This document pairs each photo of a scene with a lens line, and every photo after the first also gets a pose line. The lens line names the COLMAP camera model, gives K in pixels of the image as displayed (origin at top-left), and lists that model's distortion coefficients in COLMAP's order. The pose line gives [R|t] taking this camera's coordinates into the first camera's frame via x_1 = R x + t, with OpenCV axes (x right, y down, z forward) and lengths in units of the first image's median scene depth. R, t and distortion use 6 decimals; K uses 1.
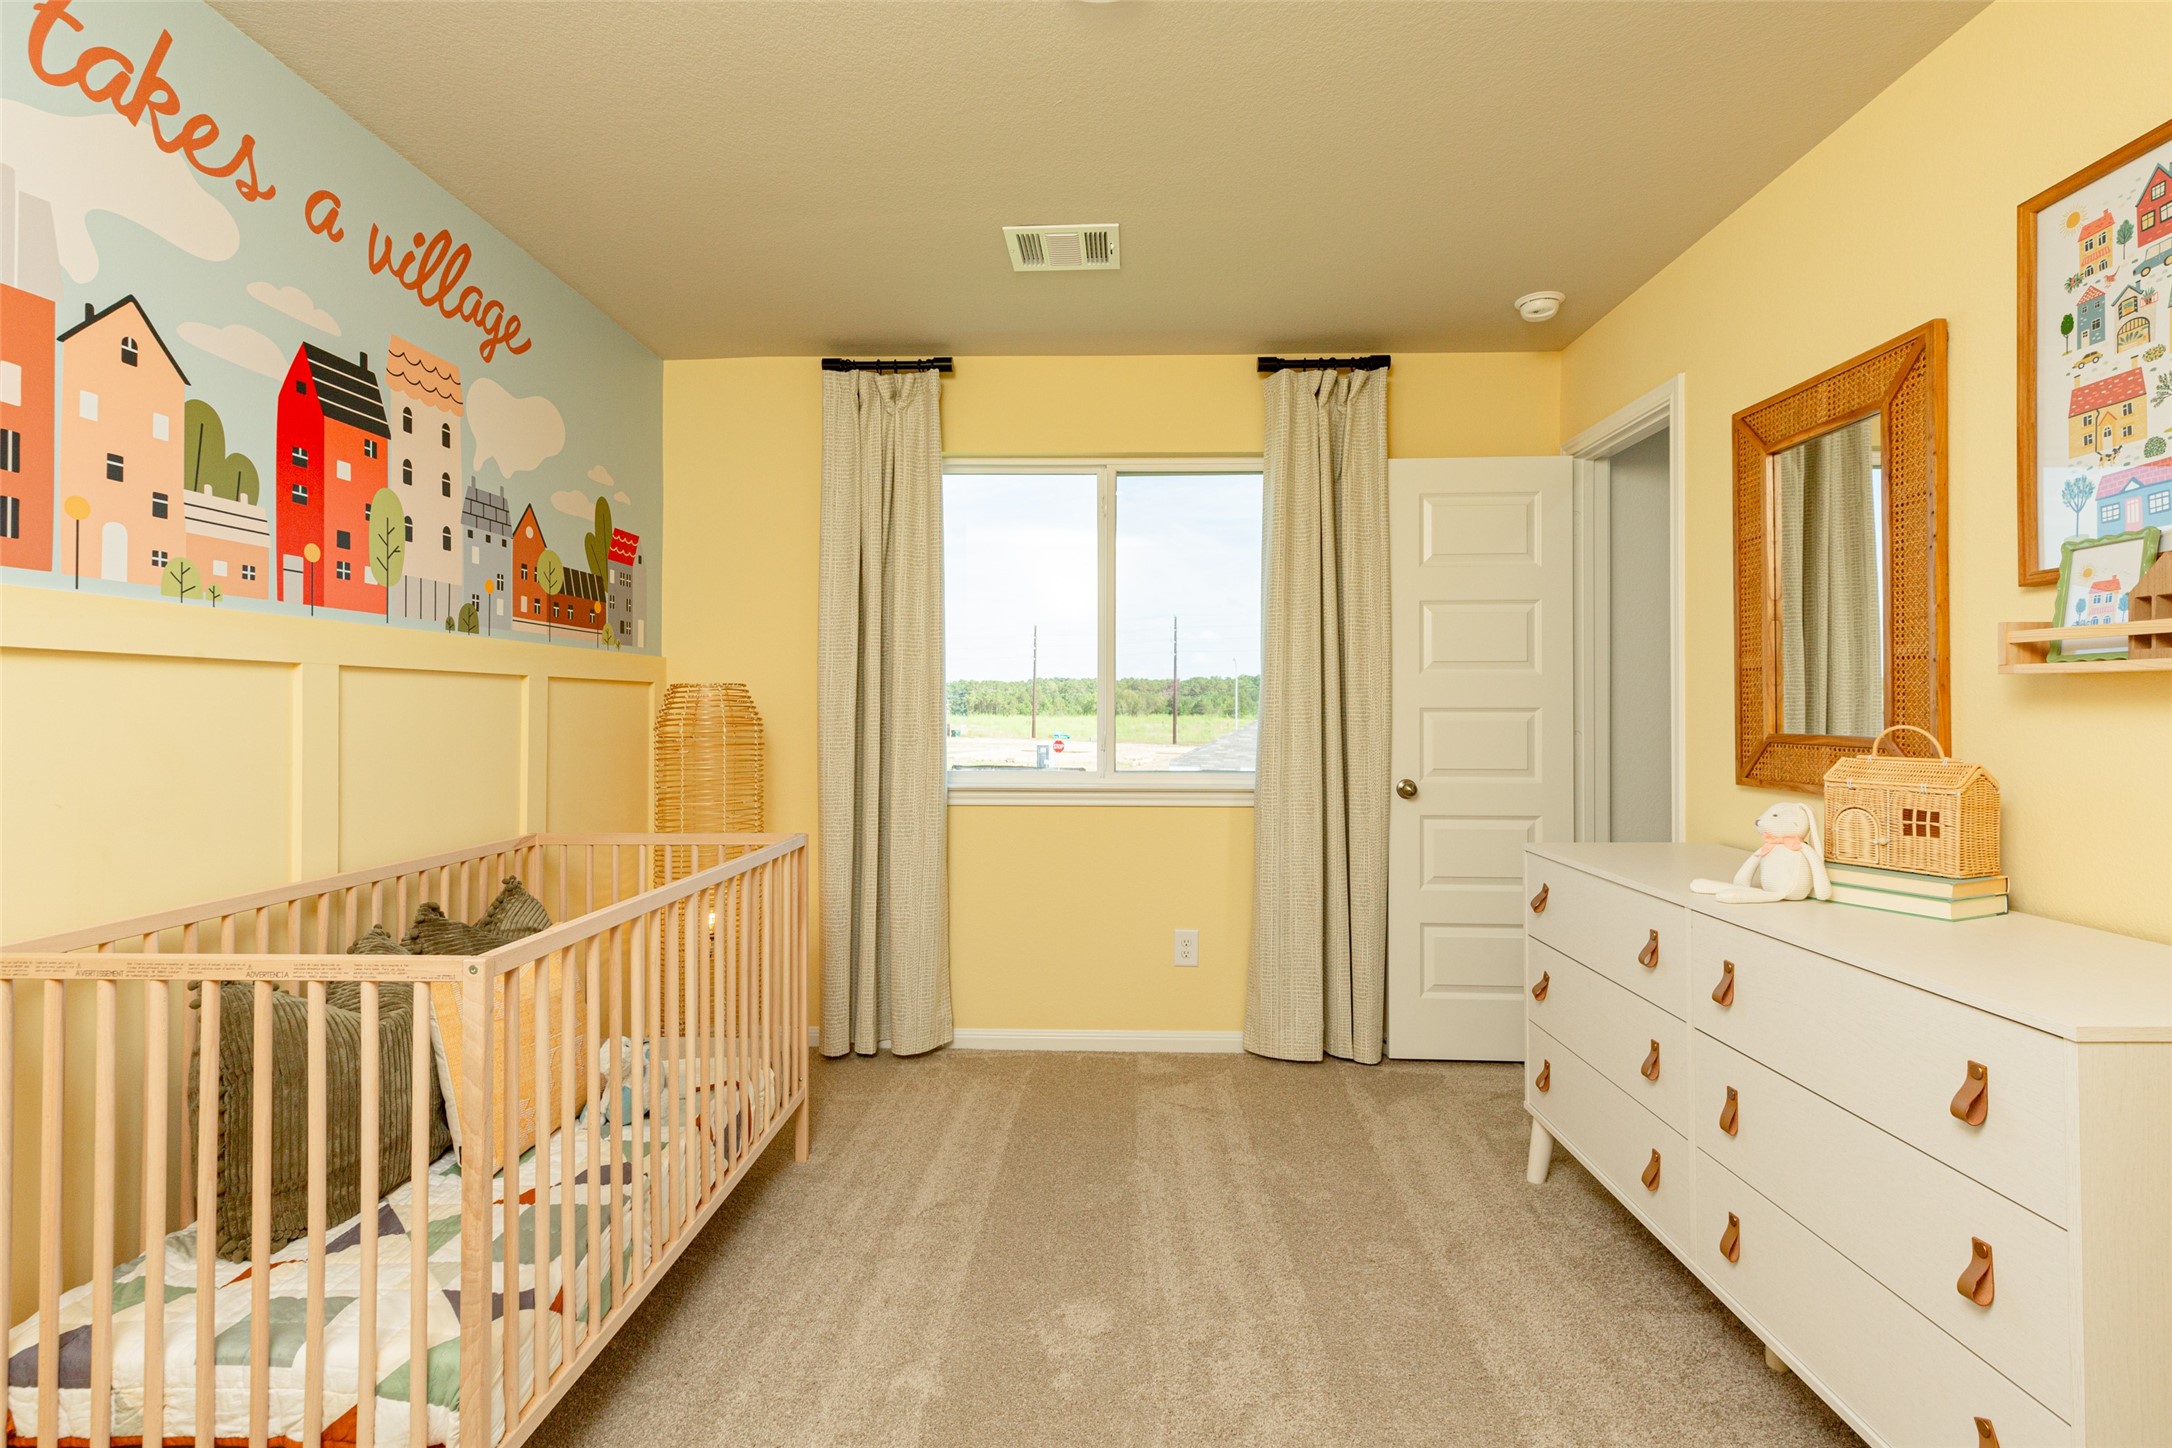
lens RADIAL K [[995.0, 0, 1087.2], [0, 995.0, 702.8], [0, 0, 1]] dist [0.002791, -0.000610]
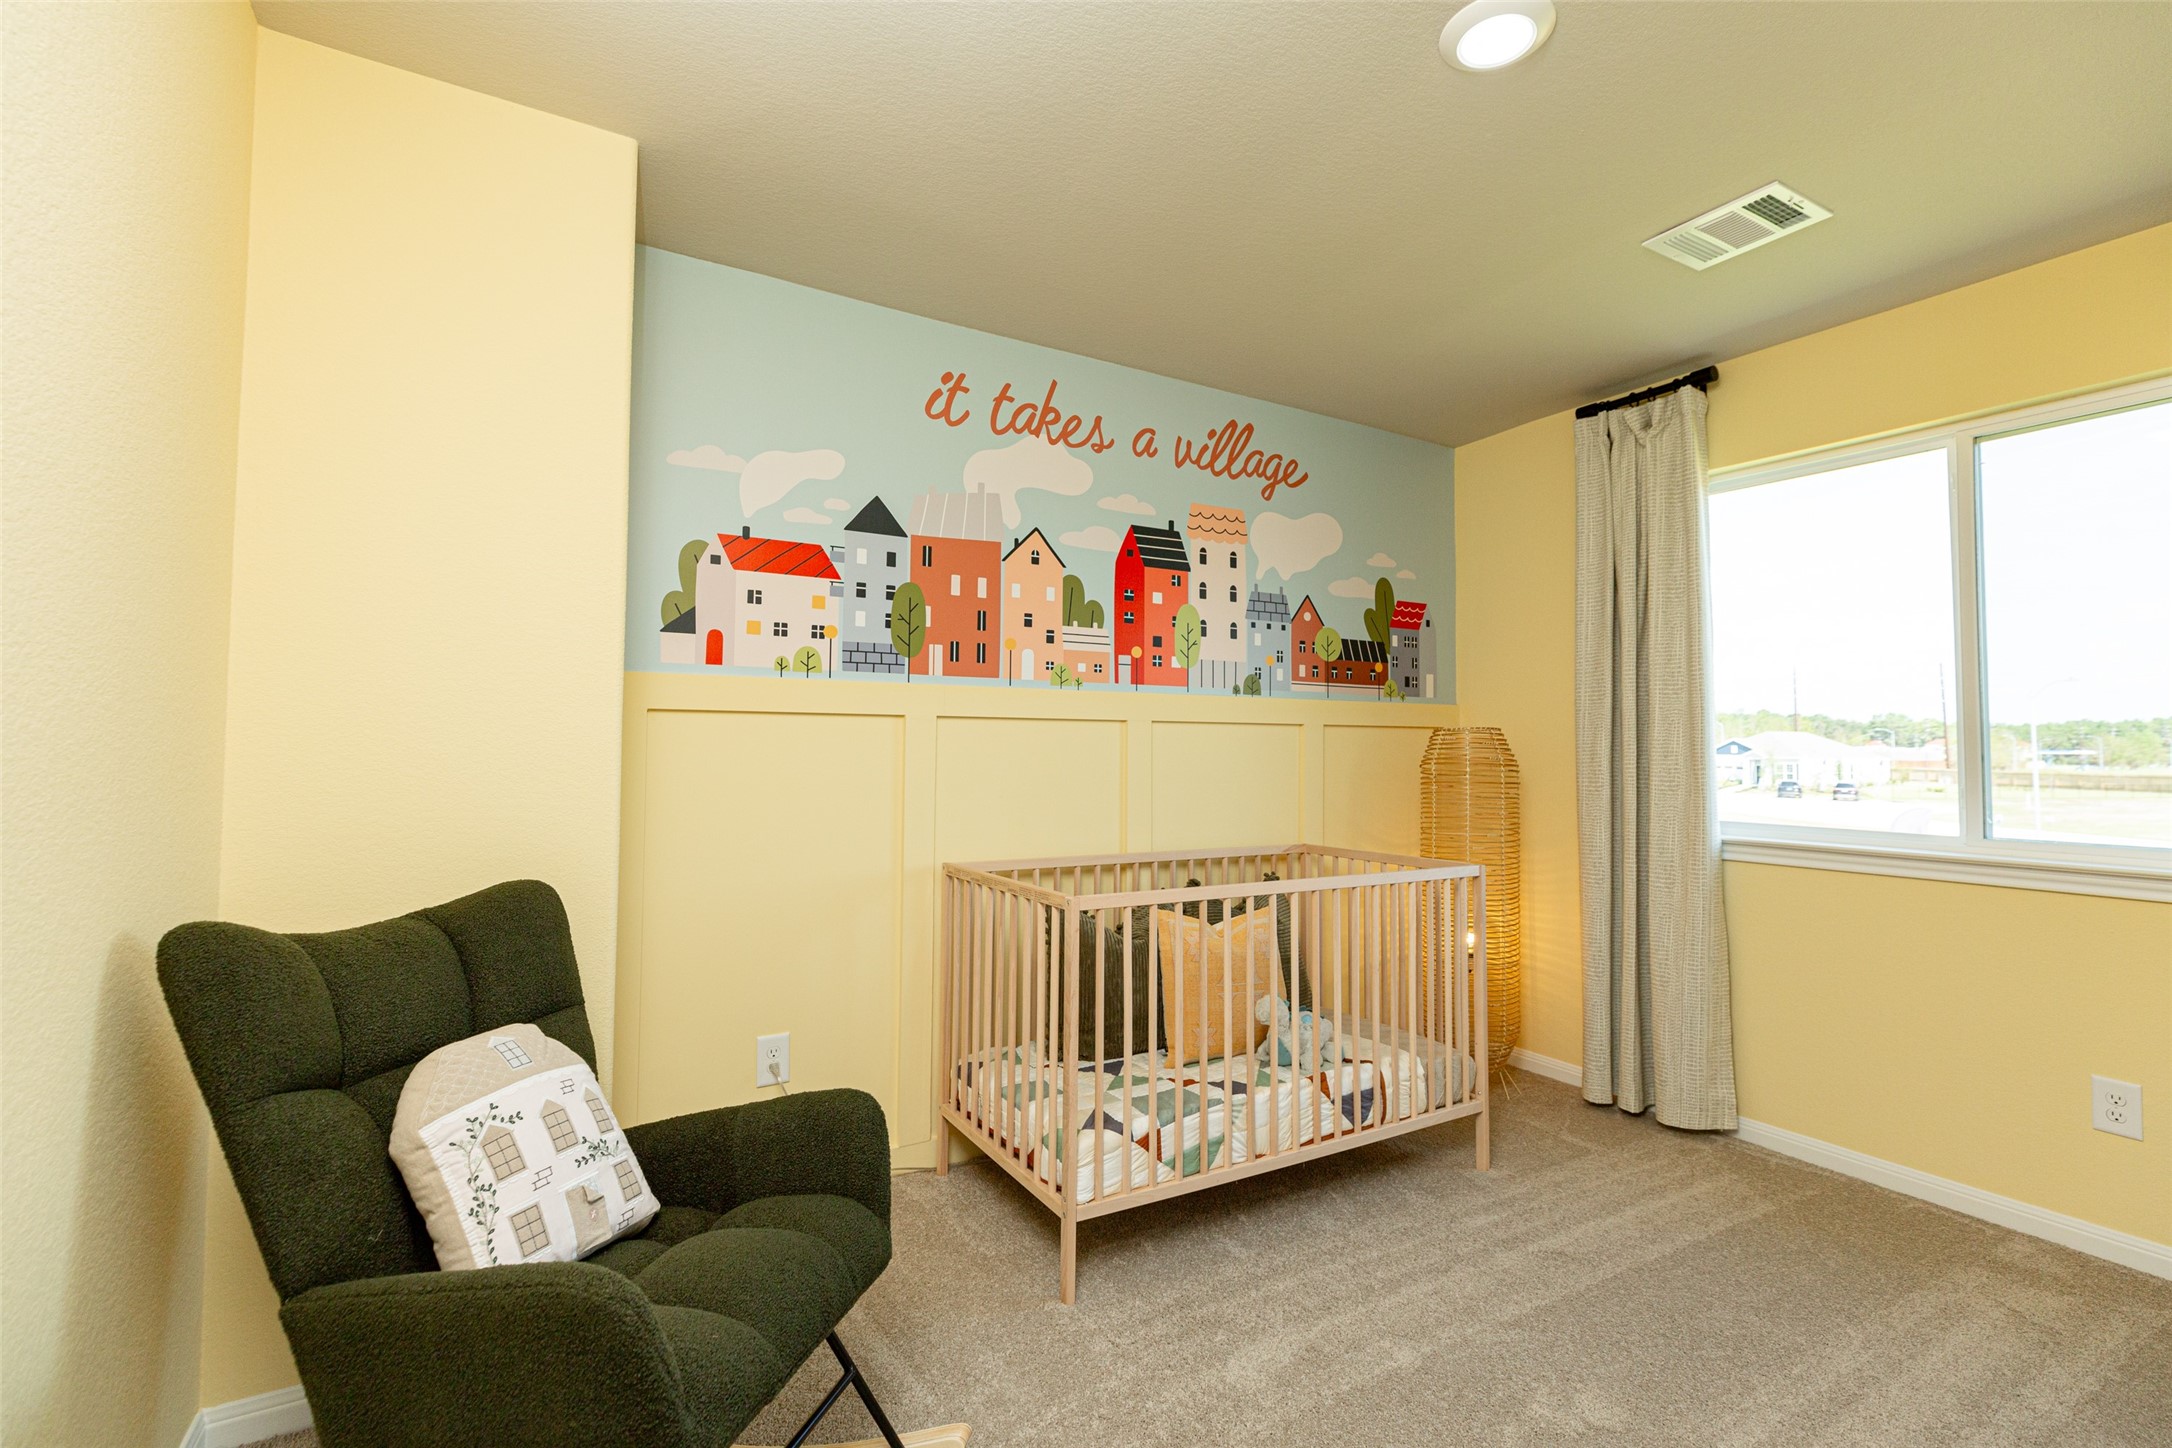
lens RADIAL K [[975.9, 0, 1114.9], [0, 975.9, 702.4], [0, 0, 1]] dist [0.002845, 0.000063]
pose [[0.545479, -0.037717, -0.837275, 0.467810], [-0.000251, 0.998979, -0.045165, 0.002751], [0.838124, 0.024847, 0.544913, 0.093305]]
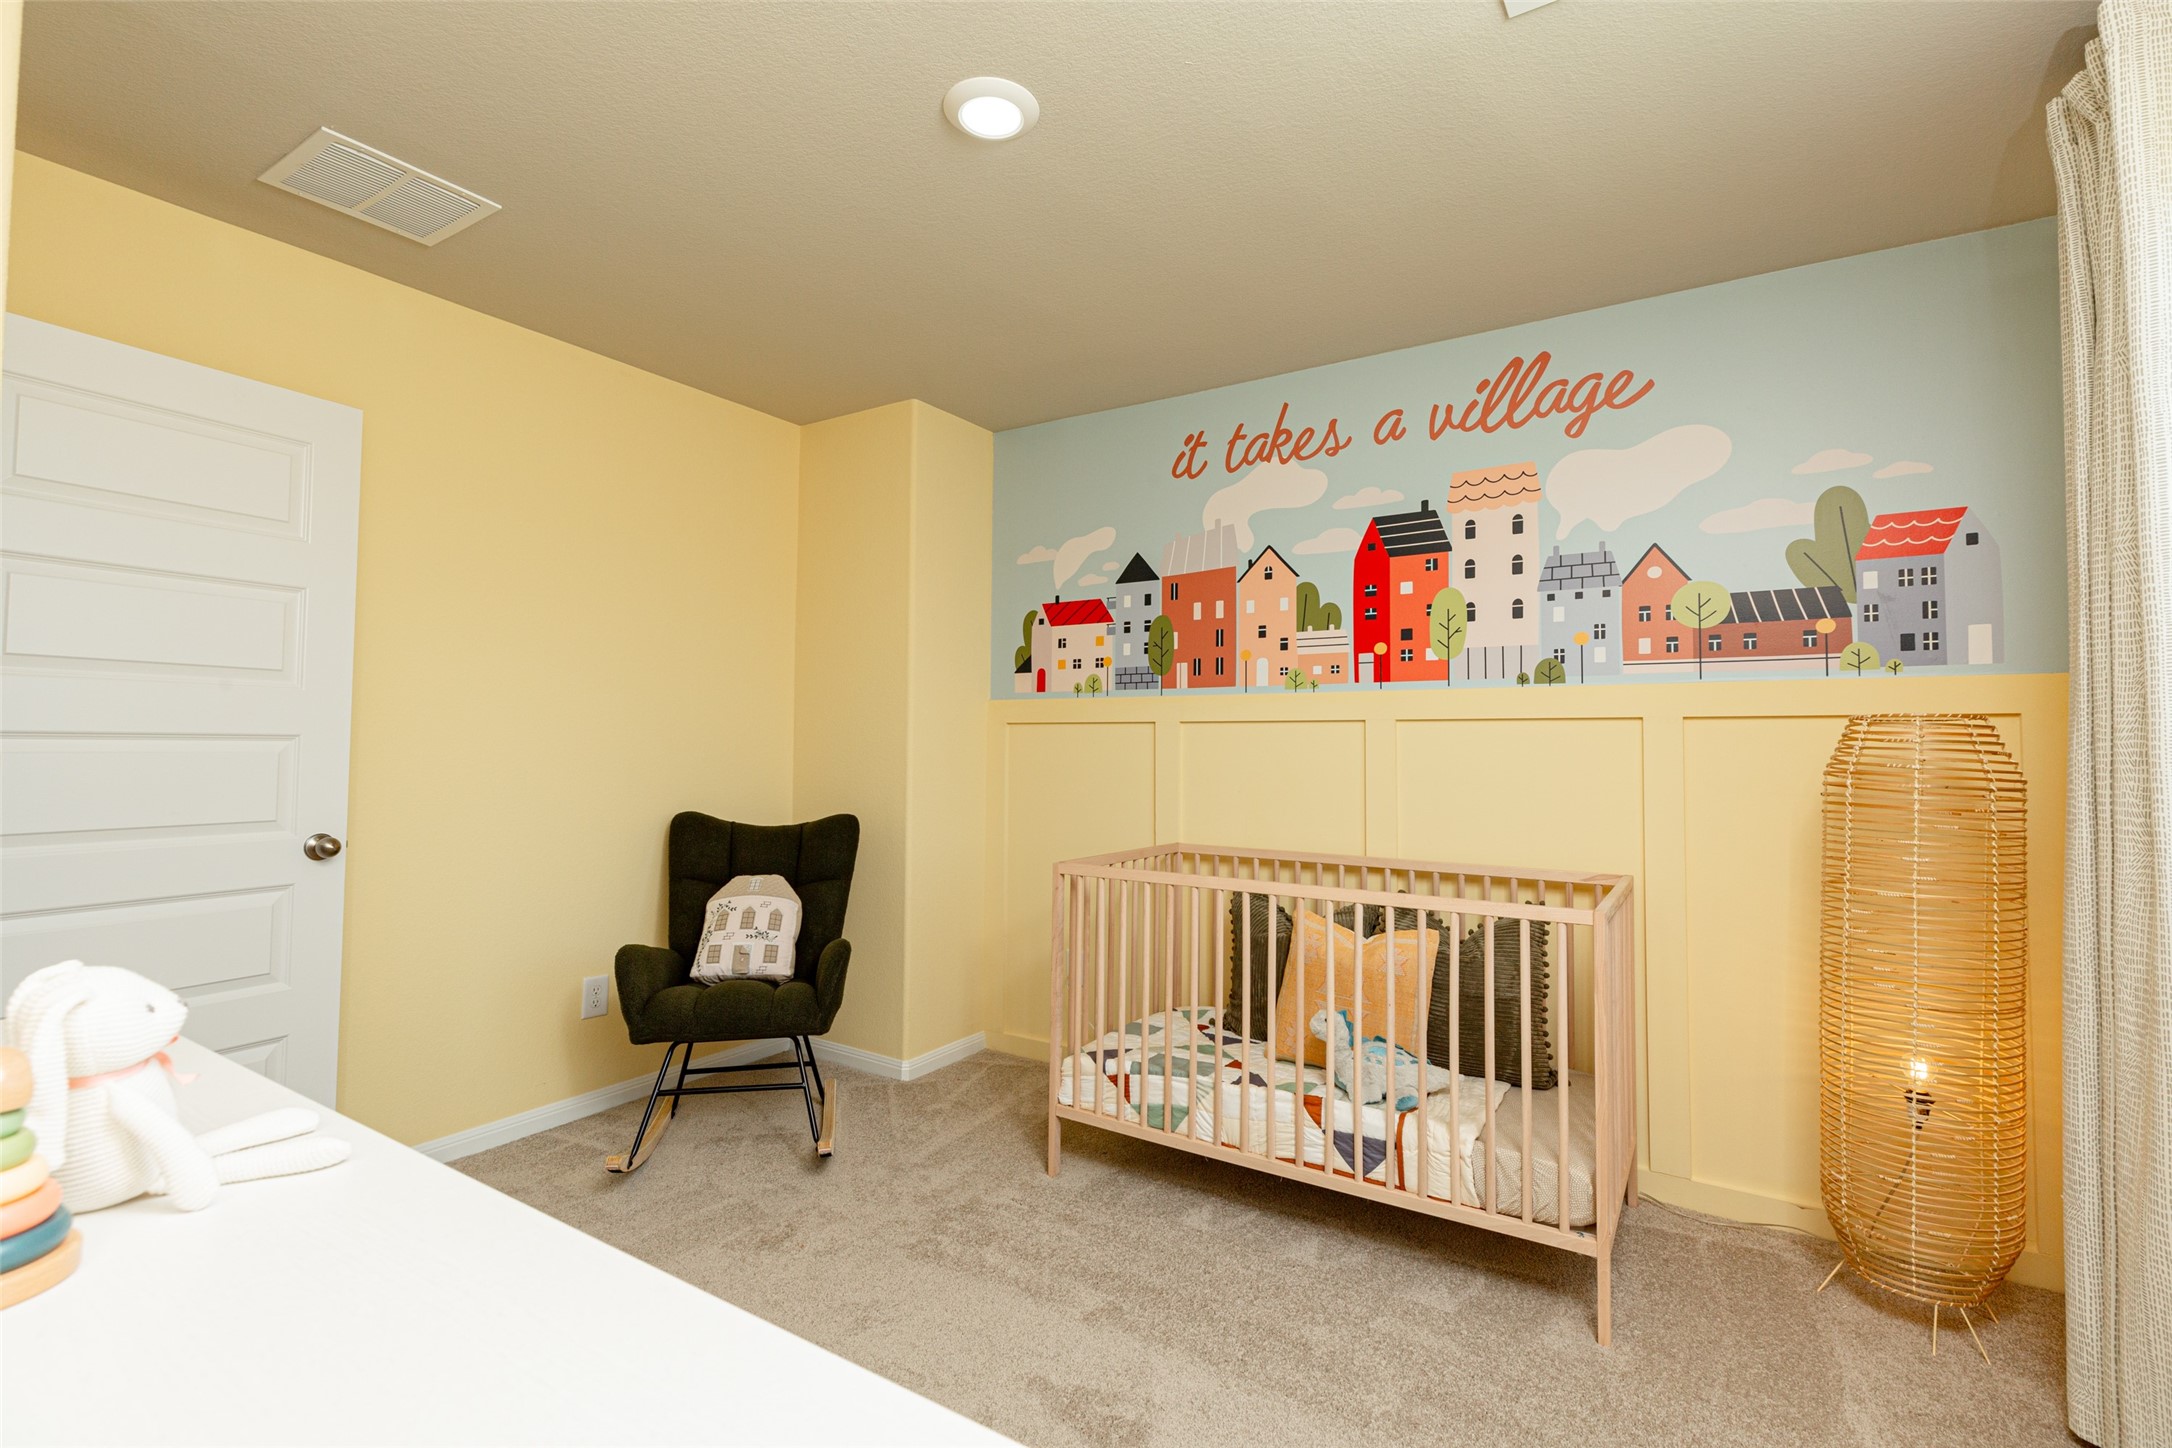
lens RADIAL K [[976.7, 0, 1088.6], [0, 976.7, 704.7], [0, 0, 1]] dist [0.003819, -0.000151]
pose [[-0.510079, -0.040035, -0.859195, 0.675145], [-0.001736, 0.998962, -0.045517, 0.006855], [0.860126, -0.021726, -0.509619, 1.219326]]
